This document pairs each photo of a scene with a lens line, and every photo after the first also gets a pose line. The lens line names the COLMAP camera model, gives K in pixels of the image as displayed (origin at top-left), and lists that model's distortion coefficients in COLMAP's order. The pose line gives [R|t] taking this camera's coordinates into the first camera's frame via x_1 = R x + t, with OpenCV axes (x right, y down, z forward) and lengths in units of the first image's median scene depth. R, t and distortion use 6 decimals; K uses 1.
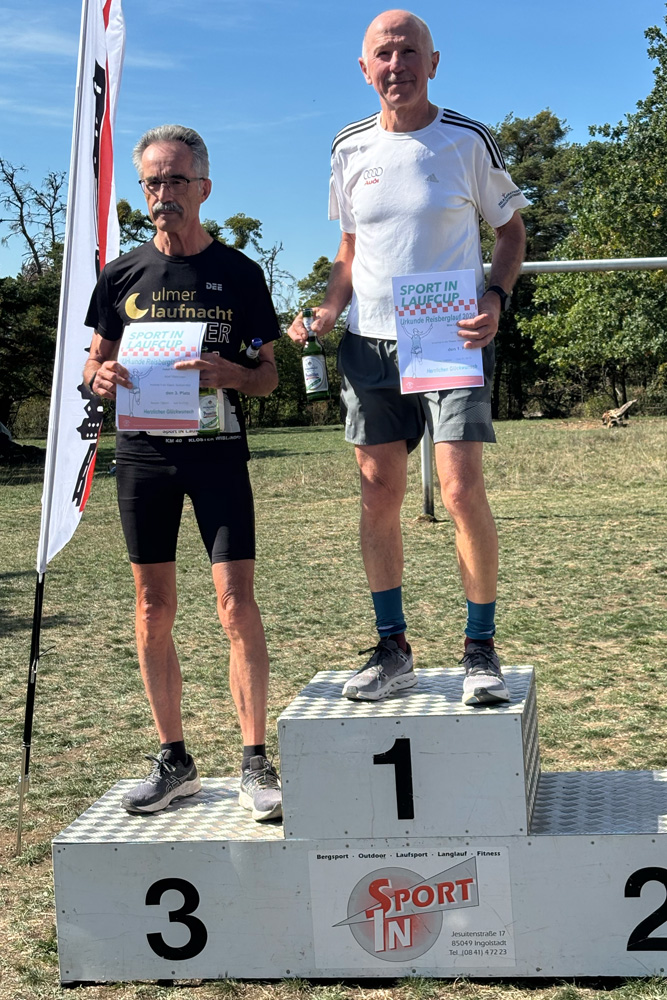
lens RADIAL K [[1997.4, 0, 375.1], [0, 1997.4, 486.5], [0, 0, 1]] dist [0.325188, -1.910770]
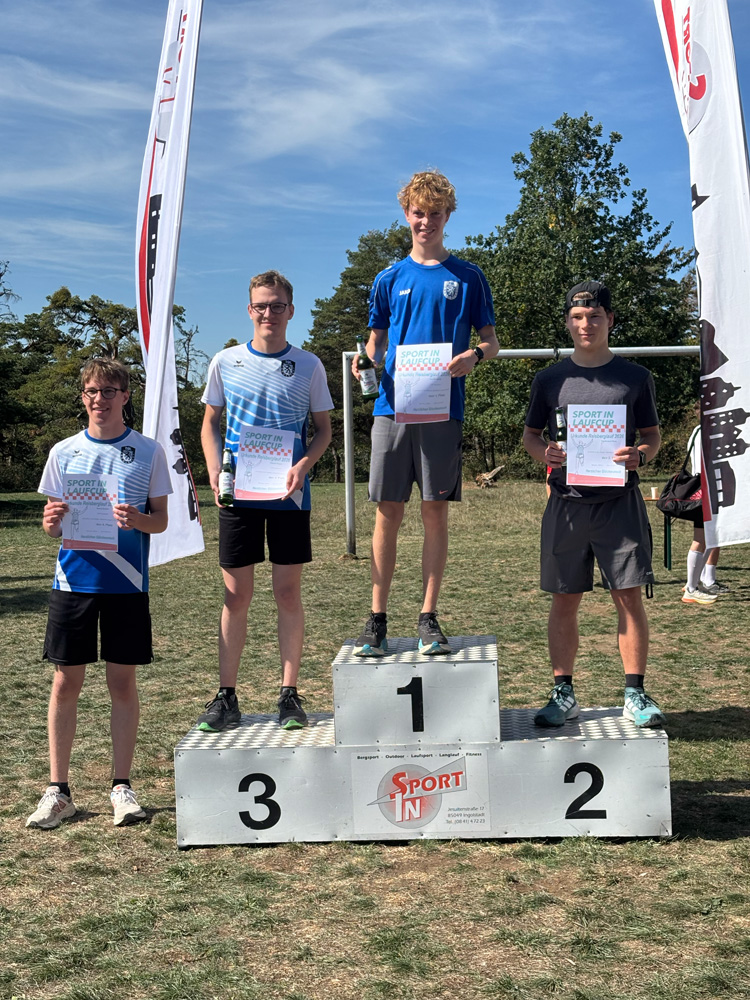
lens RADIAL K [[1862.7, 0, 386.8], [0, 1862.7, 498.0], [0, 0, 1]] dist [0.302513, -1.215175]
pose [[0.996463, 0.011788, 0.083204, -0.068559], [-0.009466, 0.999556, -0.028248, 0.017645], [-0.083500, 0.027361, 0.996132, -0.208152]]
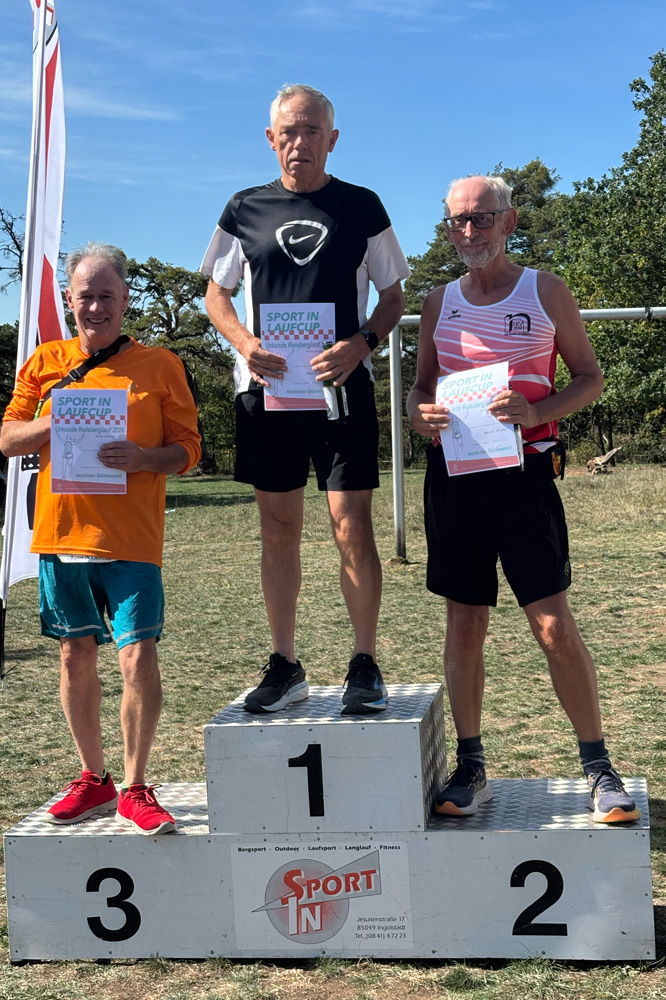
lens RADIAL K [[2038.1, 0, 333.5], [0, 2038.1, 514.4], [0, 0, 1]] dist [0.309587, -1.705576]
pose [[0.999614, 0.005852, -0.027157, 0.029984], [-0.006132, 0.999929, -0.010264, 0.004795], [0.027095, 0.010426, 0.999578, -0.079242]]
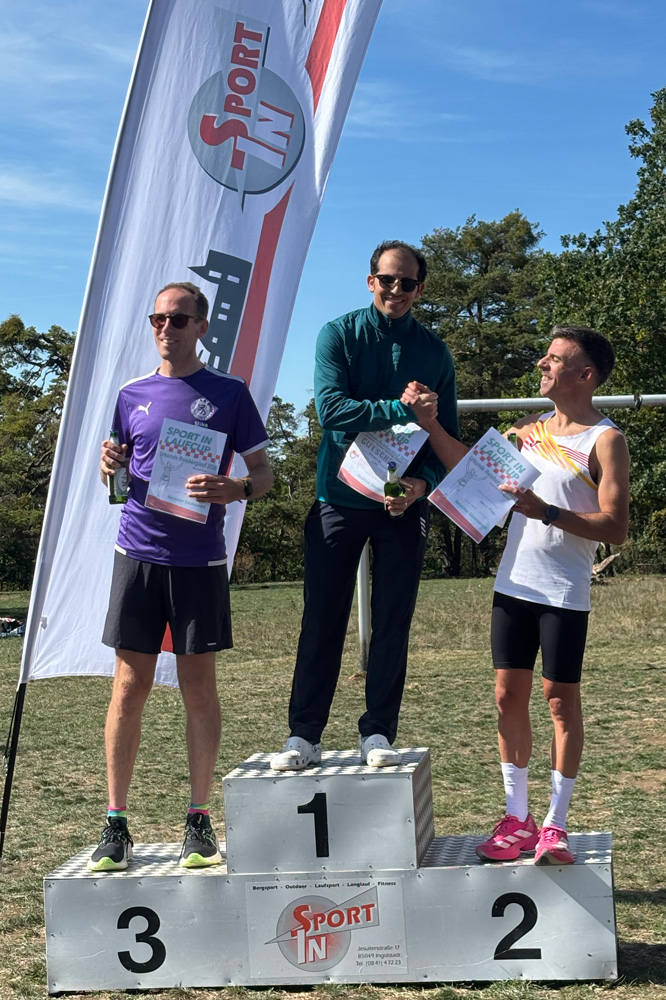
lens RADIAL K [[2867.3, 0, 333.4], [0, 2867.3, 405.3], [0, 0, 1]] dist [0.313036, -1.536009]
pose [[0.999975, 0.004768, 0.005260, 0.006107], [-0.004225, 0.995094, -0.098839, 0.033331], [-0.005706, 0.098815, 0.995089, -0.470680]]
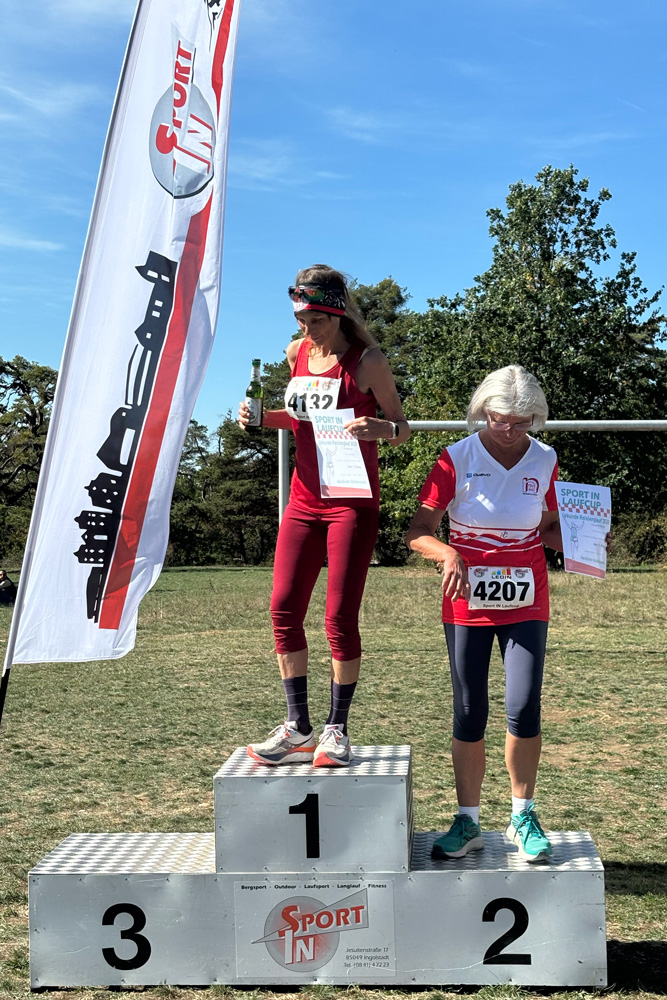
lens RADIAL K [[2038.1, 0, 334.0], [0, 2038.1, 514.4], [0, 0, 1]] dist [0.309587, -1.705576]
pose [[0.997116, 0.030984, 0.069285, -0.037369], [-0.026653, 0.997684, -0.062586, 0.016245], [-0.071063, 0.060559, 0.995632, -0.167835]]
